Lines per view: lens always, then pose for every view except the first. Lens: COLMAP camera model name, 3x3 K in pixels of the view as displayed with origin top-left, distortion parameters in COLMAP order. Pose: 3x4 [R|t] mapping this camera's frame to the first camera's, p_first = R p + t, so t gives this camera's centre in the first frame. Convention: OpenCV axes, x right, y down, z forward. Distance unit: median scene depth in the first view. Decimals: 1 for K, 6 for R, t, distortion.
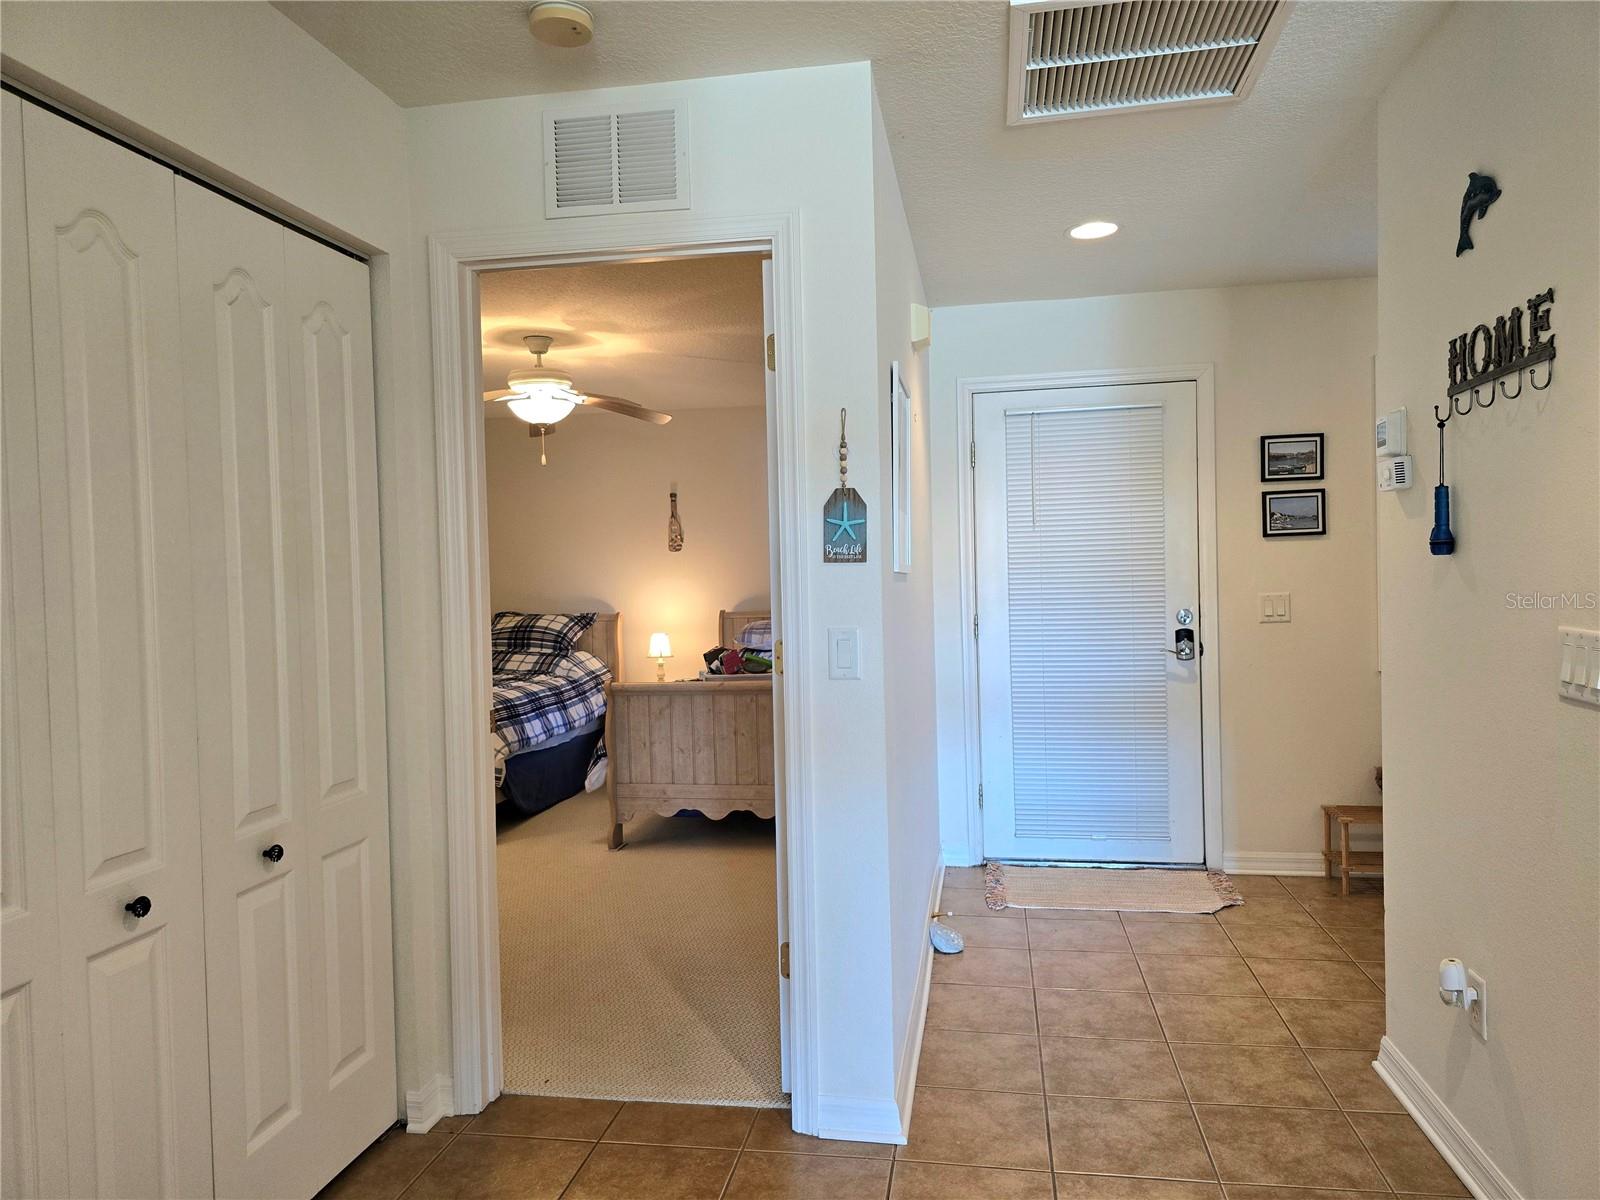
lens RADIAL K [[1076.0, 0, 807.4], [0, 1076.0, 594.9], [0, 0, 1]] dist [0.076823, -0.074699]
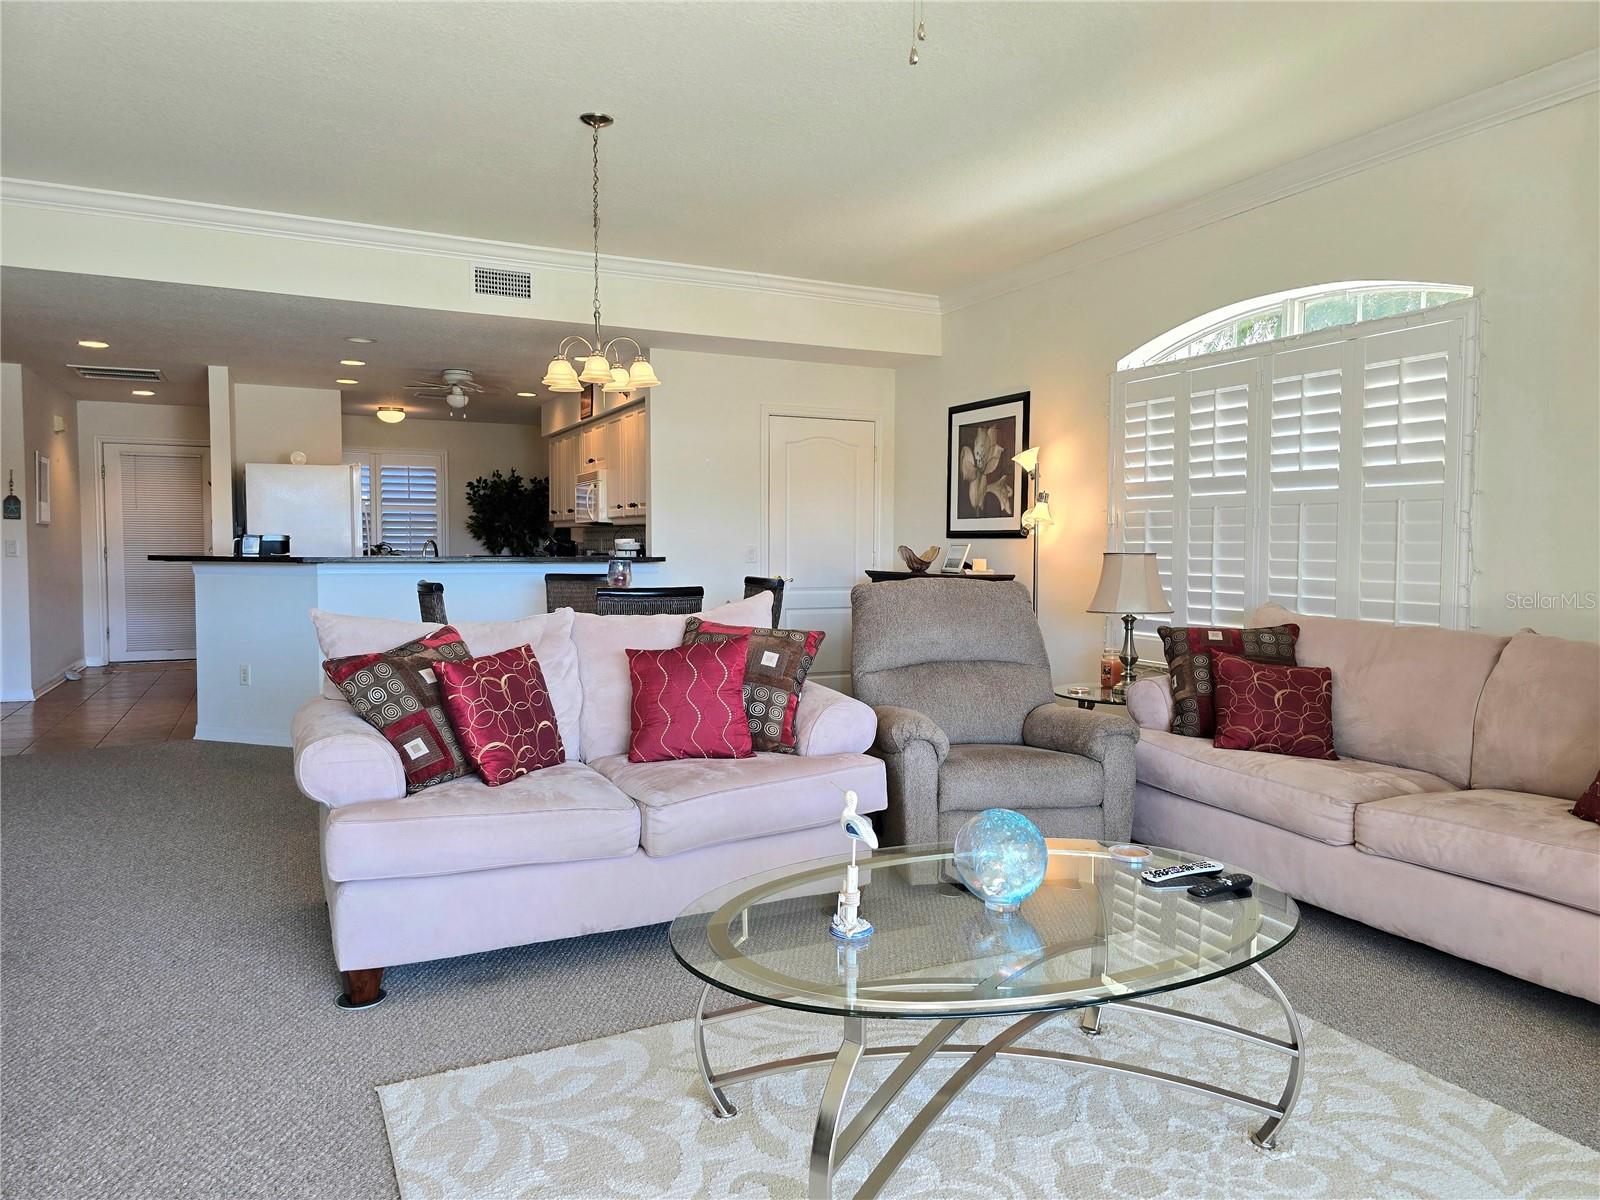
lens RADIAL K [[1076.0, 0, 807.4], [0, 1076.0, 594.9], [0, 0, 1]] dist [0.076823, -0.074699]
pose [[0.819428, 0.002317, 0.573177, 0.055491], [-0.016663, 0.999665, 0.019781, 0.049037], [-0.572939, -0.025760, 0.819193, -1.626381]]
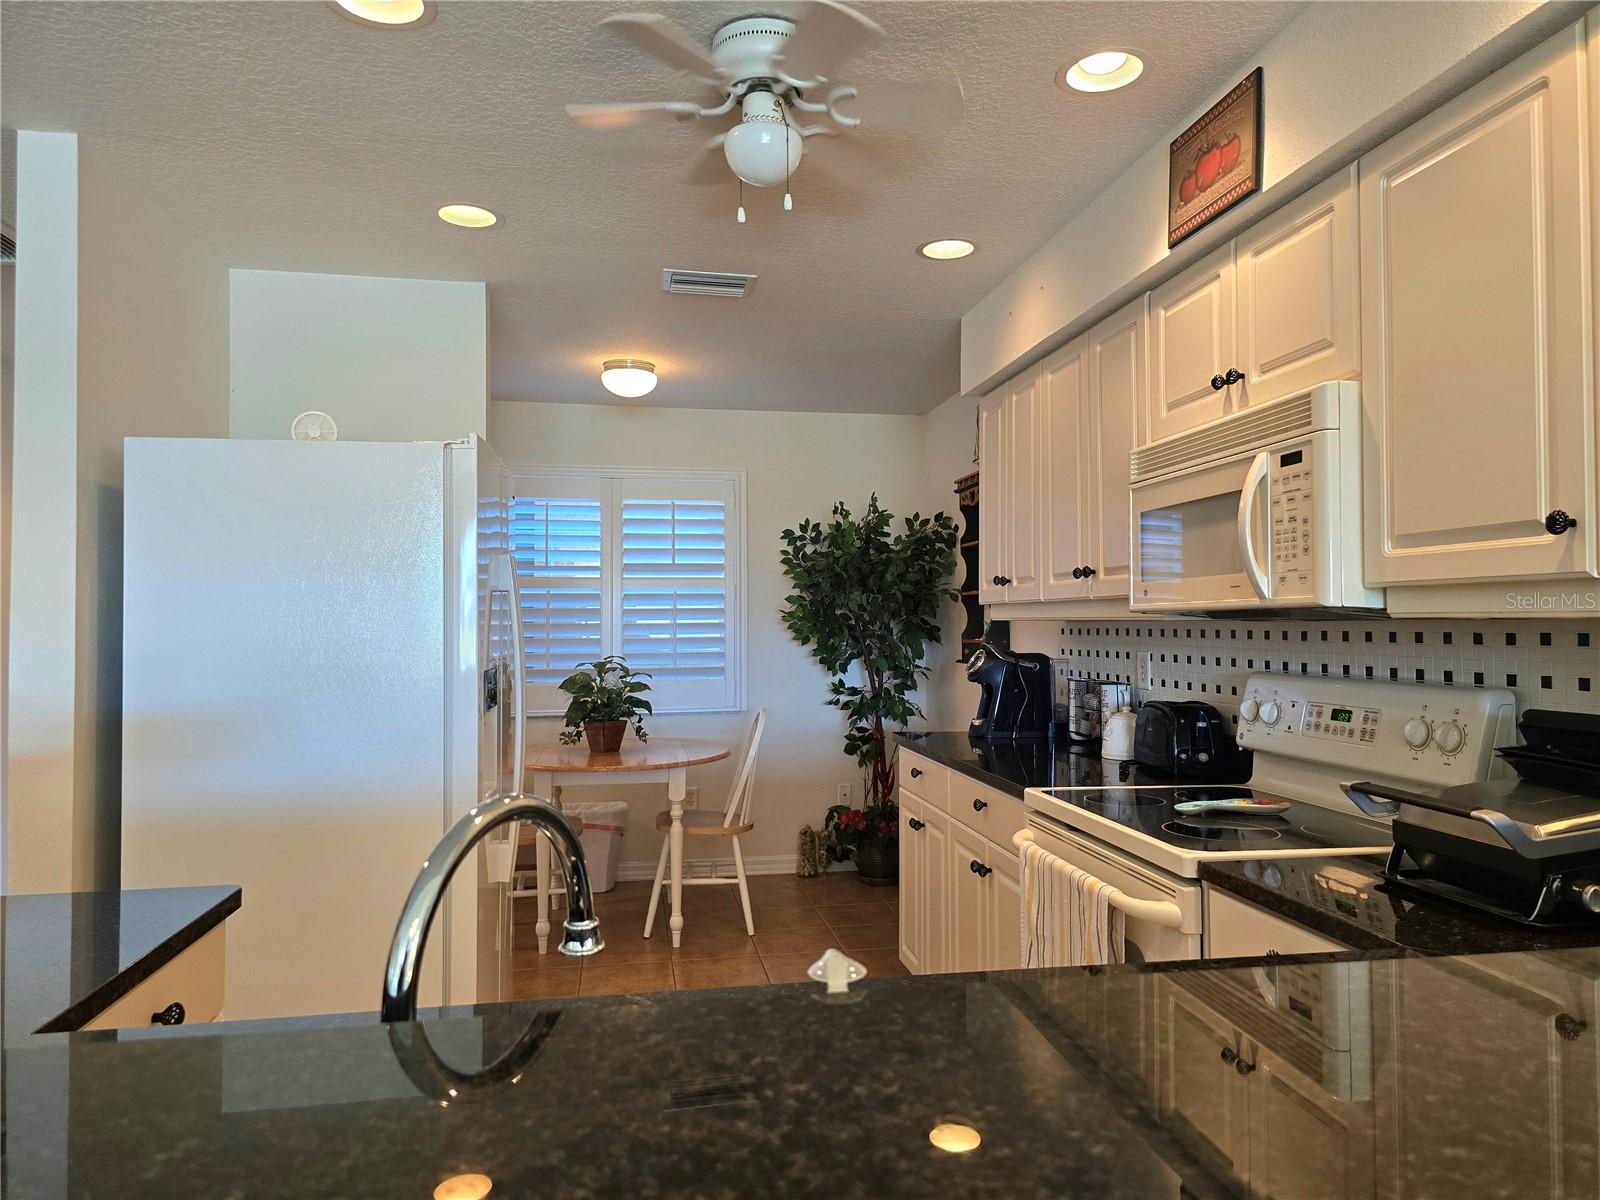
lens RADIAL K [[1076.0, 0, 807.4], [0, 1076.0, 594.9], [0, 0, 1]] dist [0.076823, -0.074699]
pose [[0.944127, 0.030199, 0.328196, 0.473435], [-0.014213, 0.998598, -0.050998, -0.011093], [-0.329276, 0.043484, 0.943232, -0.278160]]
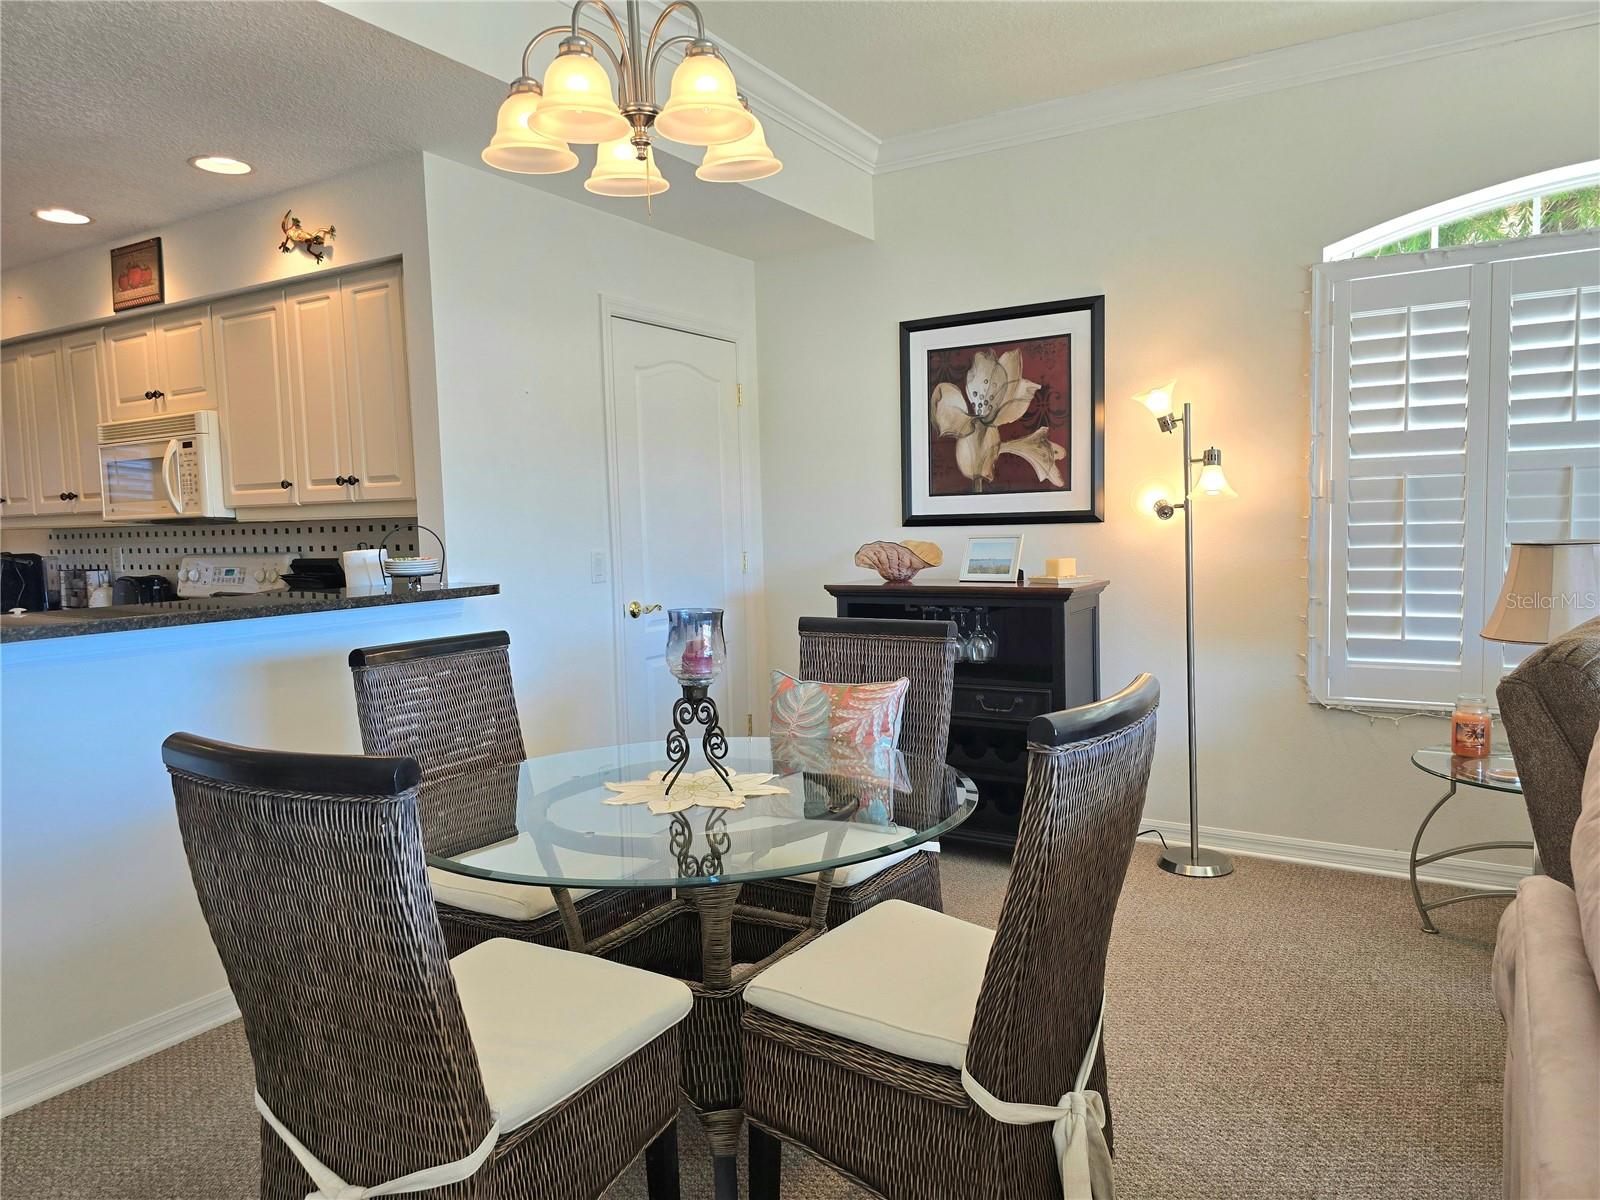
lens RADIAL K [[1076.0, 0, 807.4], [0, 1076.0, 594.9], [0, 0, 1]] dist [0.076823, -0.074699]
pose [[0.374752, -0.052141, 0.925658, 0.144972], [0.034277, 0.998514, 0.042368, 0.012095], [-0.926491, 0.015852, 0.375982, -0.748627]]
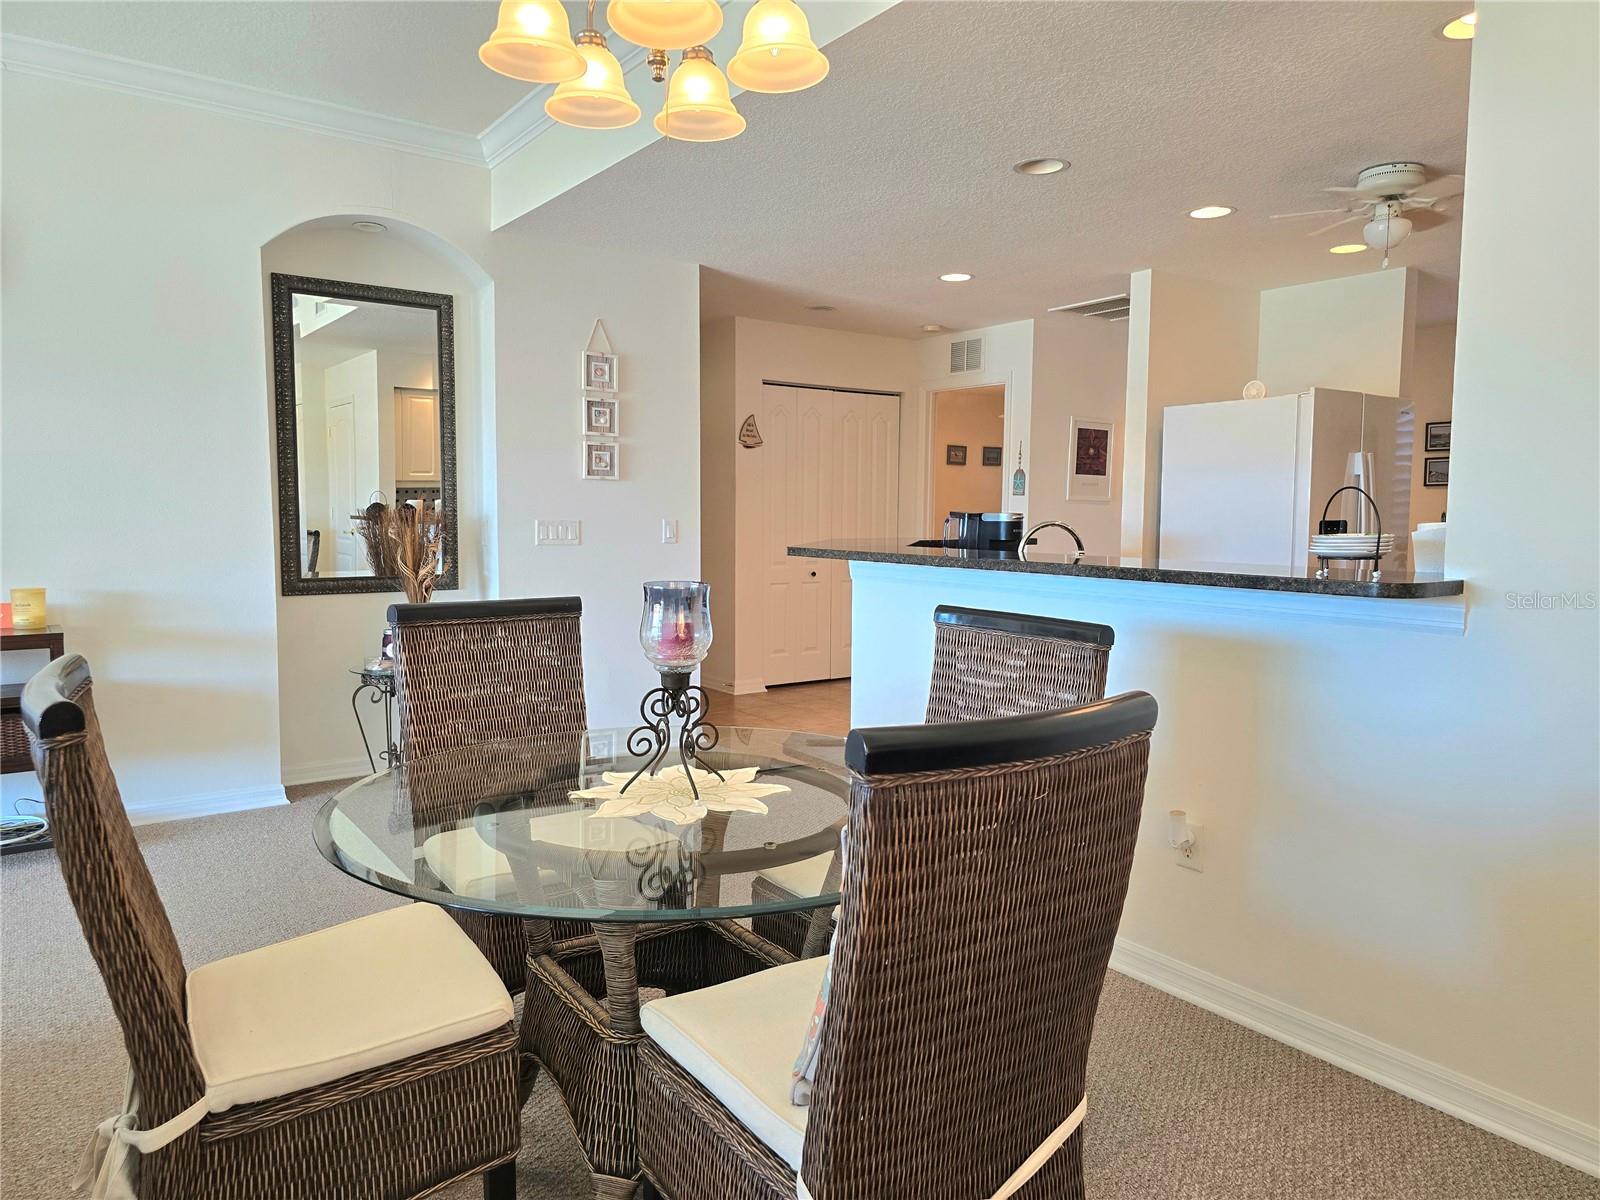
lens RADIAL K [[1076.0, 0, 807.4], [0, 1076.0, 594.9], [0, 0, 1]] dist [0.076823, -0.074699]
pose [[0.722038, 0.089001, -0.686105, 0.879318], [-0.040760, 0.995441, 0.086233, 0.004396], [0.690652, -0.034298, 0.722374, -0.794730]]
